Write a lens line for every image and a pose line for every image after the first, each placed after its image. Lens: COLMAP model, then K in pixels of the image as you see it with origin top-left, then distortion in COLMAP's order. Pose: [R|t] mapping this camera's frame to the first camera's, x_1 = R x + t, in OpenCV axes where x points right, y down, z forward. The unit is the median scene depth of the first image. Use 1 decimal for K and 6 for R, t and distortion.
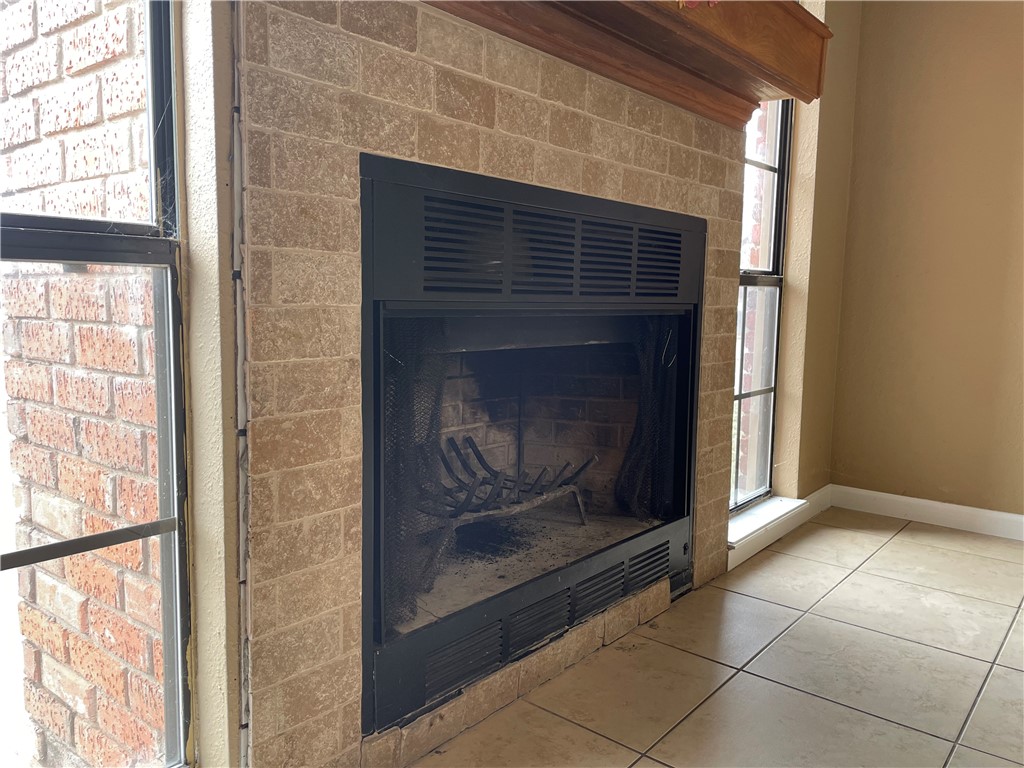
lens RADIAL K [[777.7, 0, 514.8], [0, 777.7, 382.9], [0, 0, 1]] dist [0.059891, -0.055350]
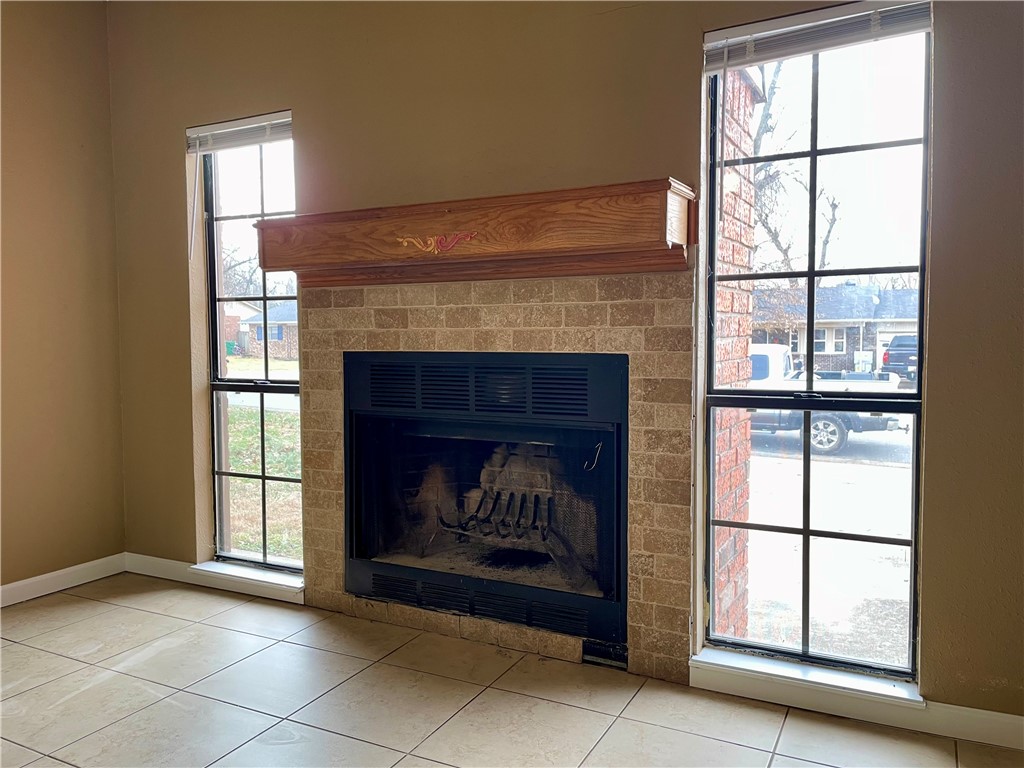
lens RADIAL K [[777.7, 0, 516.7], [0, 777.7, 377.5], [0, 0, 1]] dist [0.059891, -0.055350]
pose [[0.208698, 0.032214, -0.977450, 1.985677], [-0.101077, 0.994816, 0.011205, -0.245427], [0.972743, 0.096459, 0.210872, 0.848878]]
